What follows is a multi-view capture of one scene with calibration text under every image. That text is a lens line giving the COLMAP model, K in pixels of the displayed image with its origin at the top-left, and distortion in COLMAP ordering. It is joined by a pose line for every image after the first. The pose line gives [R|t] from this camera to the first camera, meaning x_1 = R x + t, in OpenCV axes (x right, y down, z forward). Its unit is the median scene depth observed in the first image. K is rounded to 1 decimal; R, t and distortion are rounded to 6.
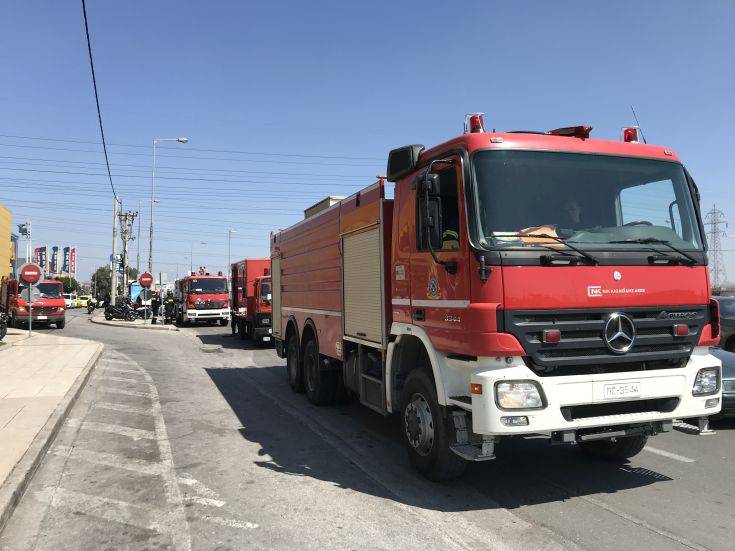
lens RADIAL K [[602.7, 0, 367.2], [0, 602.7, 274.8], [0, 0, 1]] dist [0.055296, 0.001077]
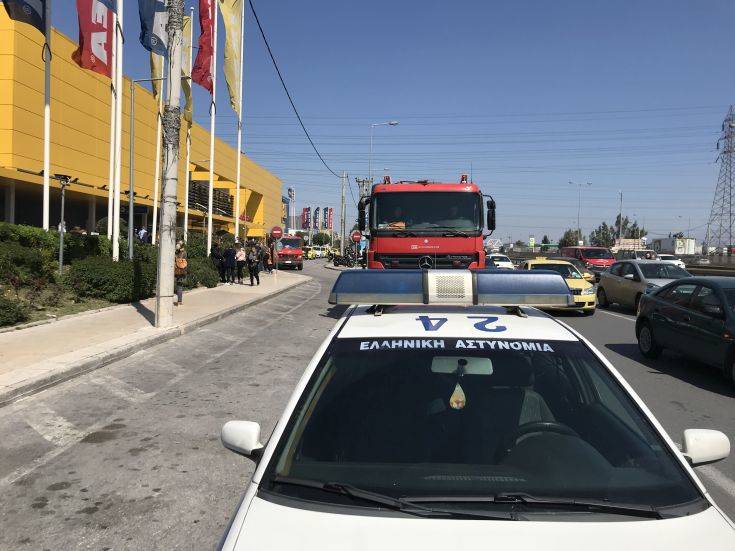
lens RADIAL K [[602.7, 0, 367.9], [0, 602.7, 275.0], [0, 0, 1]] dist [0.055296, 0.001077]
pose [[0.921341, 0.037145, -0.386977, 0.256439], [-0.009178, 0.997226, 0.073870, -0.009120], [0.388647, -0.064508, 0.919126, -0.320377]]
